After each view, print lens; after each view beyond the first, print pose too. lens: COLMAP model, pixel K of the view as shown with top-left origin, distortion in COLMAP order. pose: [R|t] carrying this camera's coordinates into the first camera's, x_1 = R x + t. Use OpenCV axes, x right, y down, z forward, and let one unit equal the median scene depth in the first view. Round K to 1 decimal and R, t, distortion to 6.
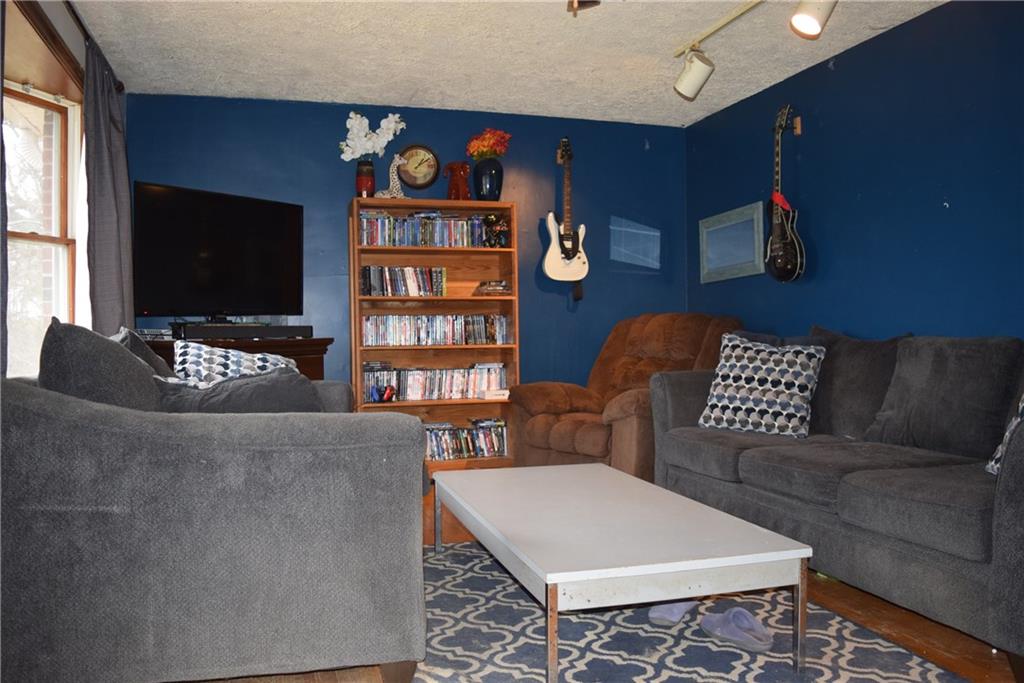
lens RADIAL K [[844.4, 0, 510.6], [0, 844.4, 338.8], [0, 0, 1]] dist [-0.095128, -0.006302]
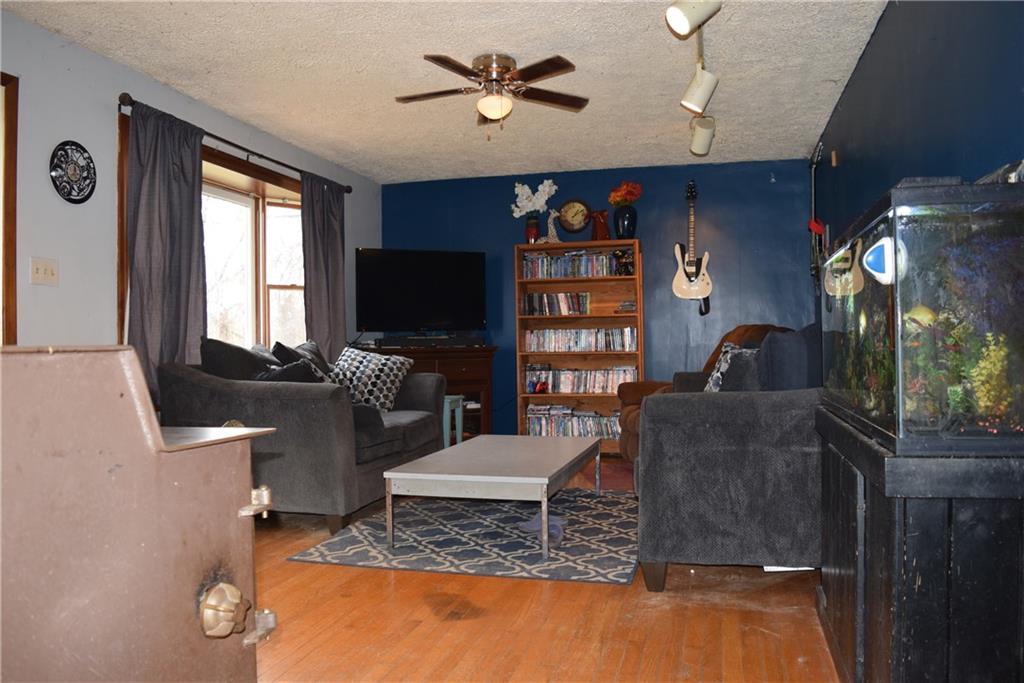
lens RADIAL K [[844.4, 0, 513.0], [0, 844.4, 340.5], [0, 0, 1]] dist [-0.095128, -0.006302]
pose [[0.852993, -0.005549, -0.521892, 0.510140], [-0.000014, 0.999943, -0.010655, 0.004018], [0.521922, 0.009096, 0.852945, -0.178559]]
